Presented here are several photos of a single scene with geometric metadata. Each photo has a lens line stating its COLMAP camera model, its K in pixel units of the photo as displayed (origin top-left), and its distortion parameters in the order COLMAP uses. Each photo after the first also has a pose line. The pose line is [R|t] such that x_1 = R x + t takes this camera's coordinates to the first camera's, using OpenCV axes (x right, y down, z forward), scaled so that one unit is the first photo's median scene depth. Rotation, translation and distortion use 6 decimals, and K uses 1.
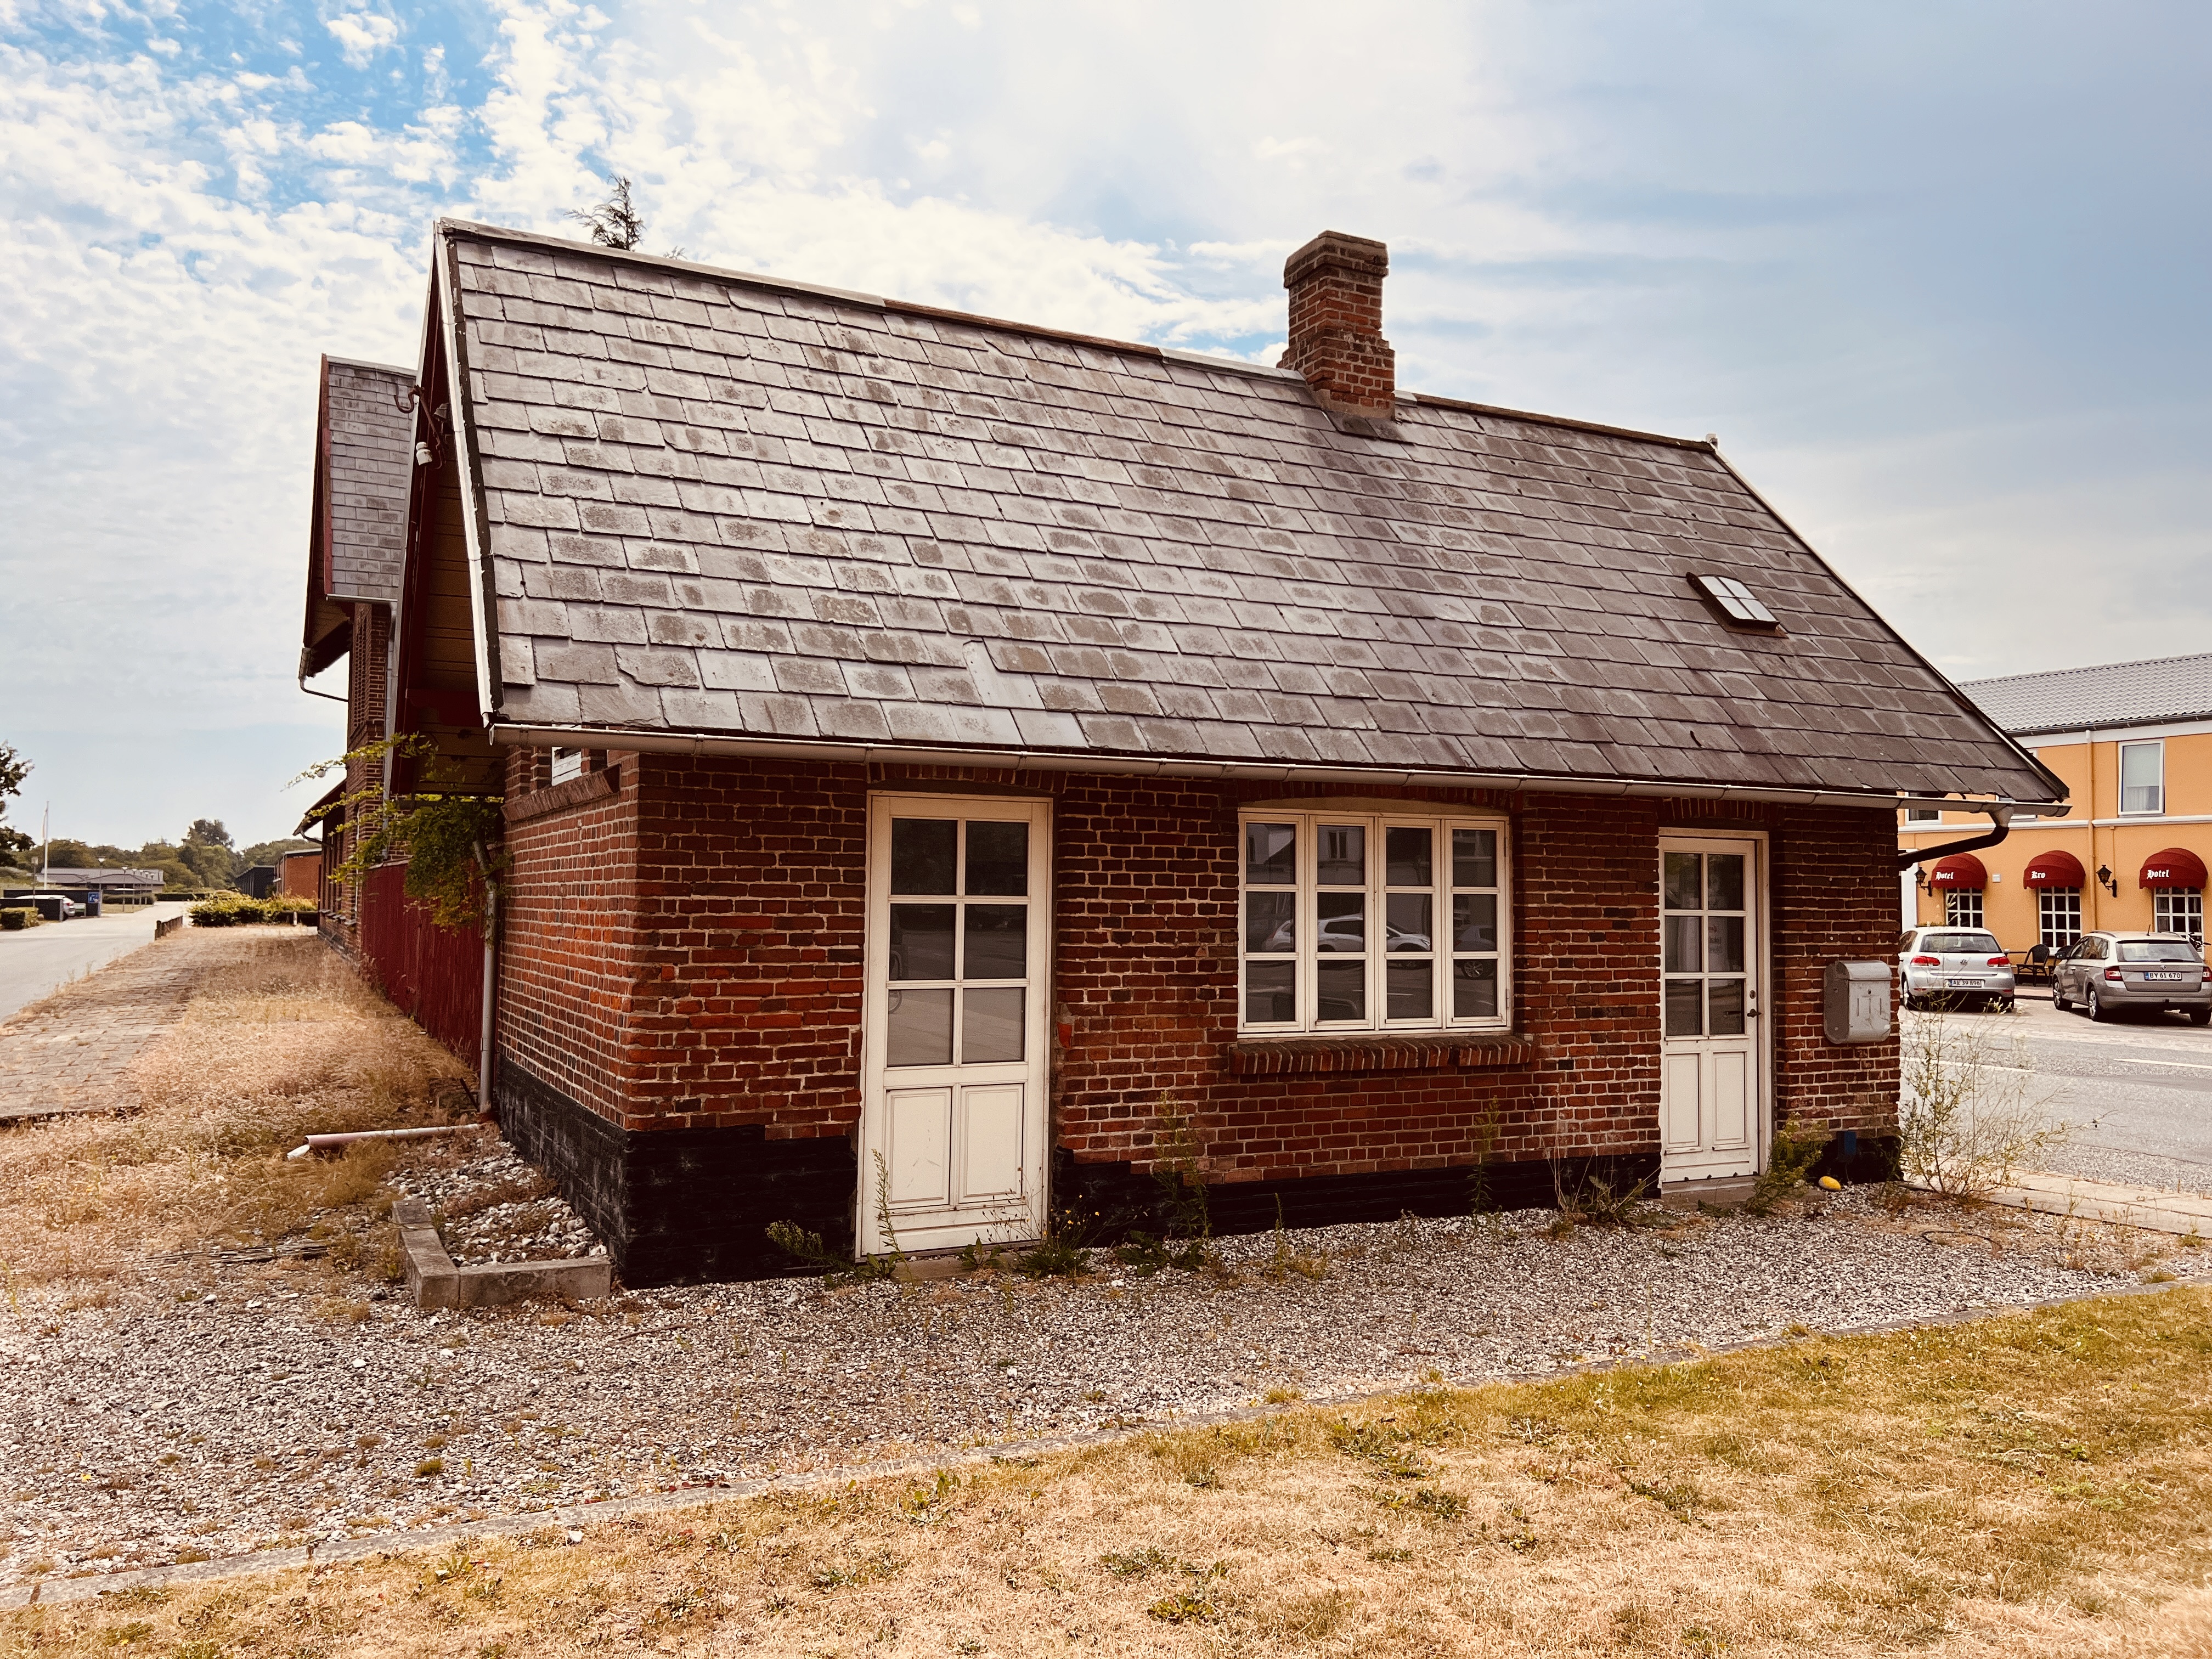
lens RADIAL K [[1682.1, 0, 1057.9], [0, 1682.1, 834.1], [0, 0, 1]] dist [0.048324, -0.053327]
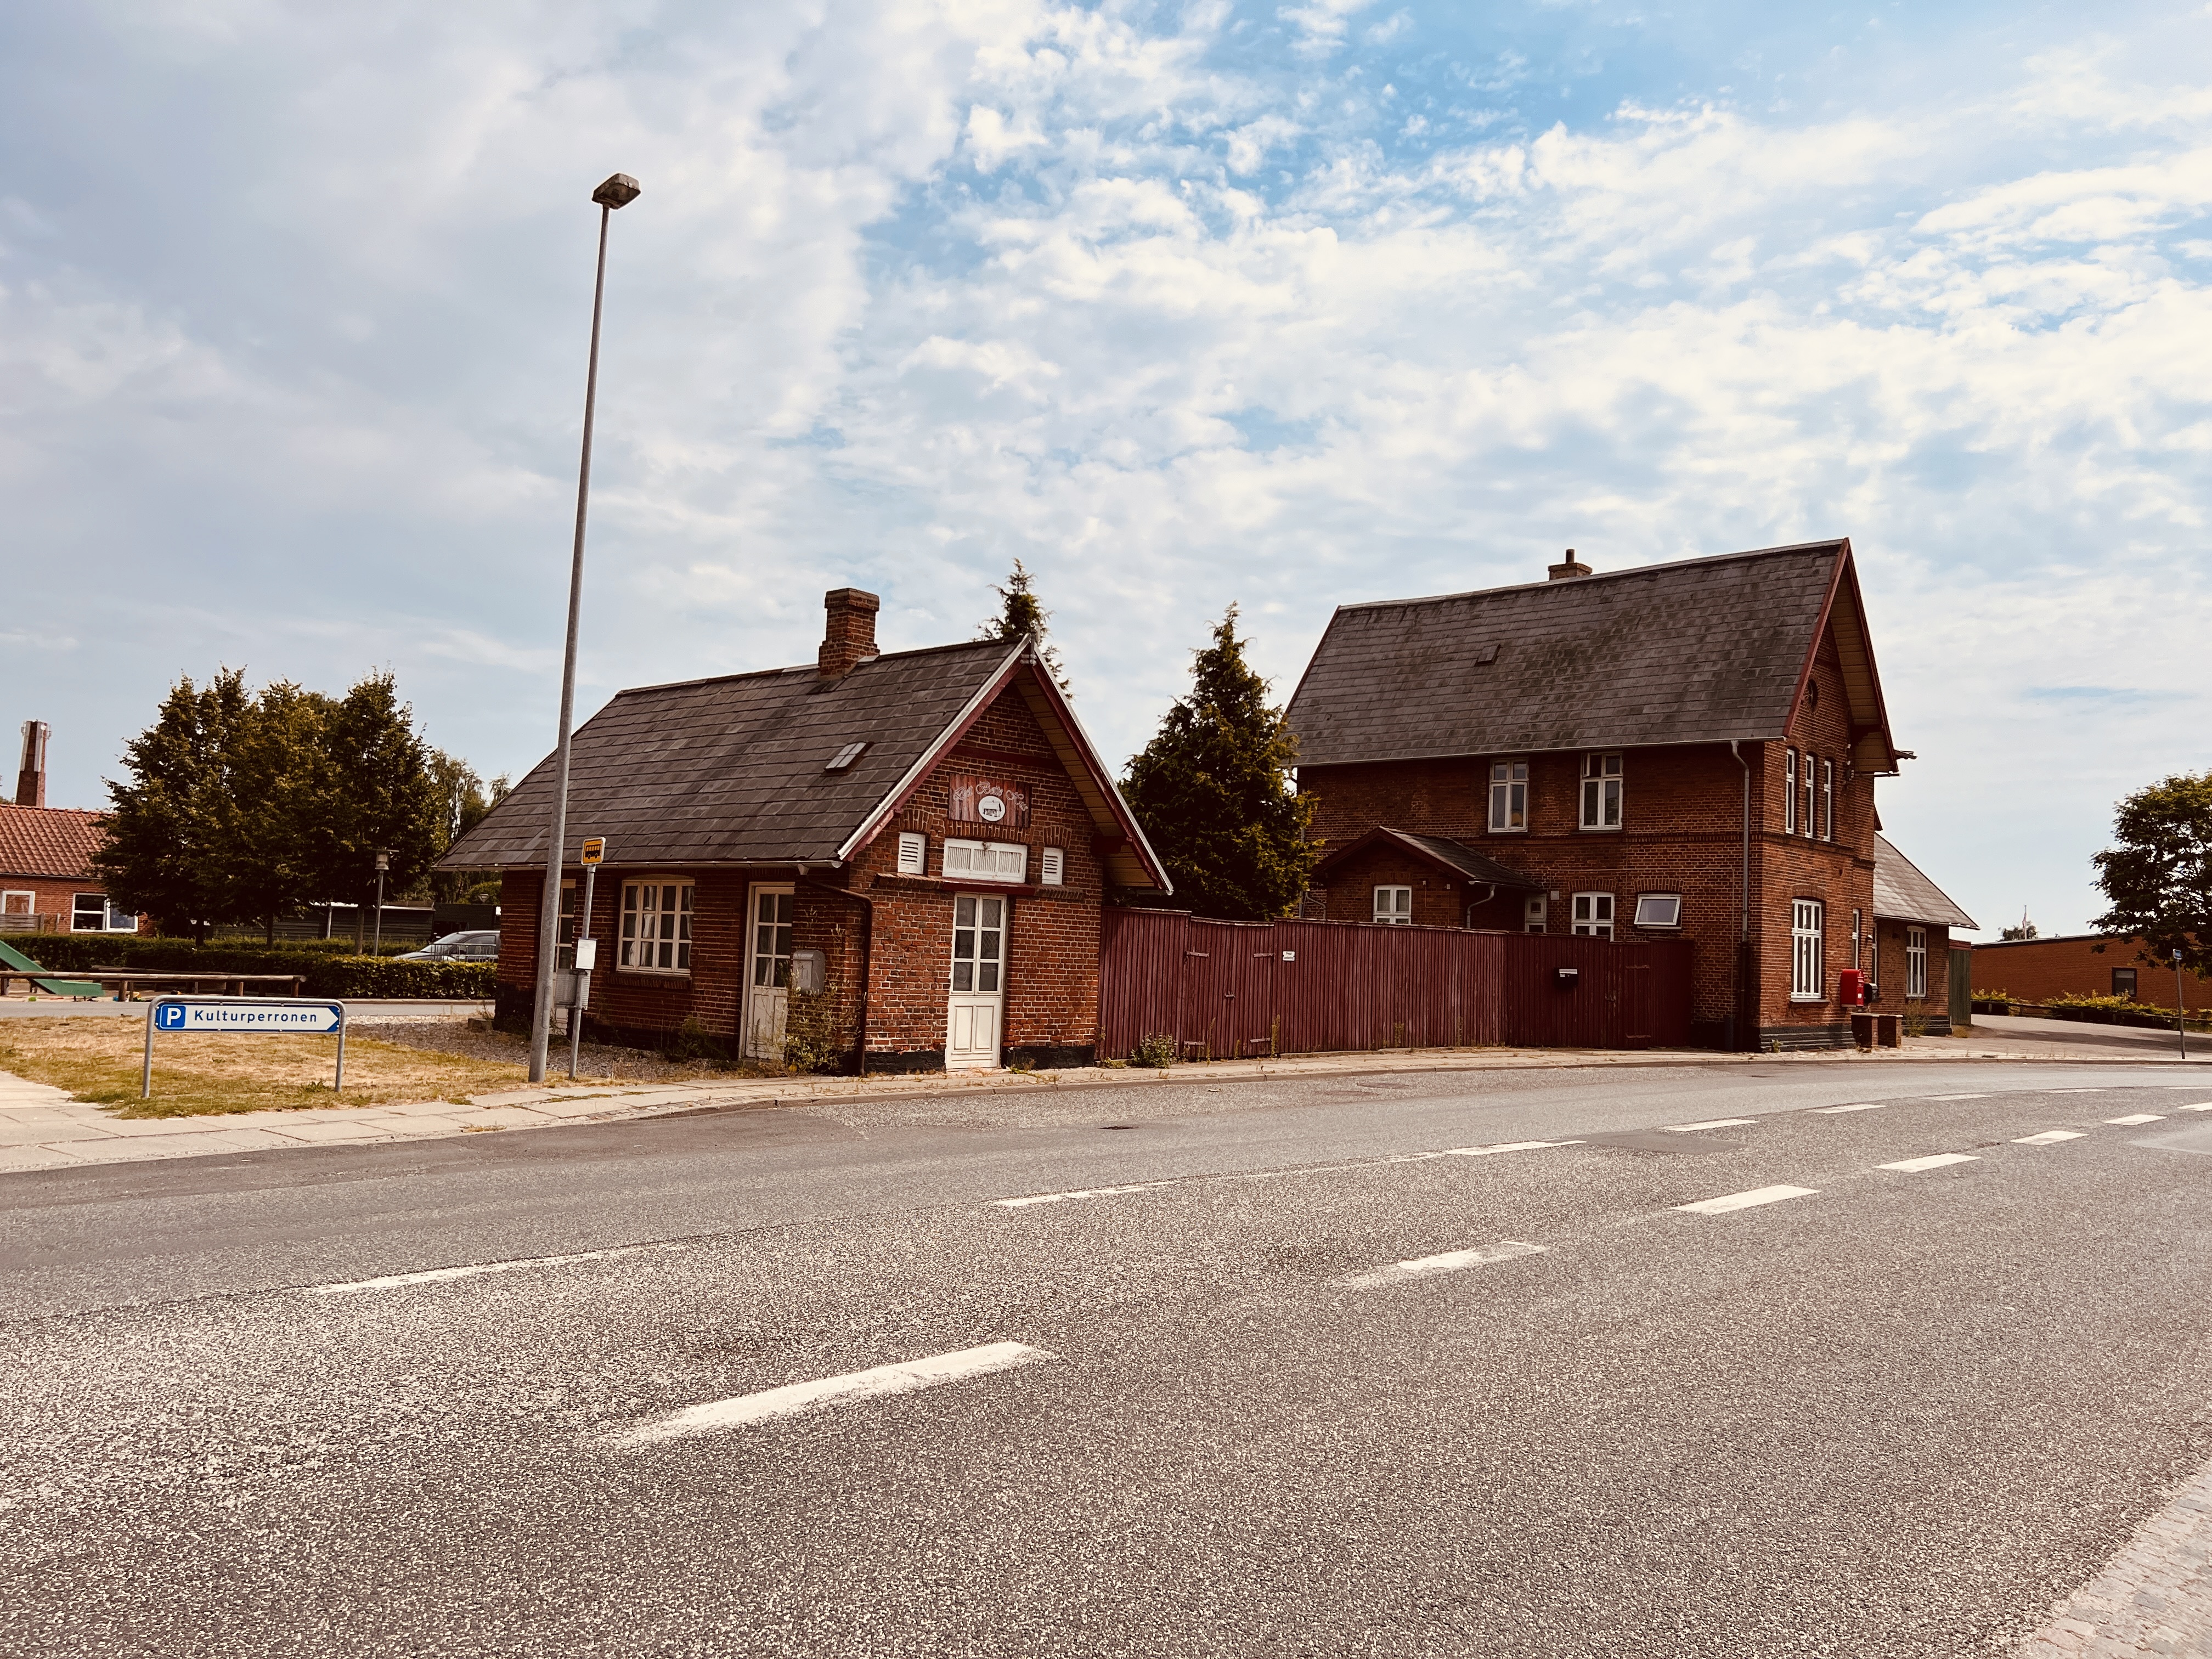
lens RADIAL K [[1682.1, 0, 1083.7], [0, 1682.1, 868.2], [0, 0, 1]] dist [0.048324, -0.053327]
pose [[0.367424, -0.041085, -0.929145, 2.491086], [-0.000057, 0.999023, -0.044197, 0.071769], [0.930053, 0.016292, 0.367063, 0.649167]]
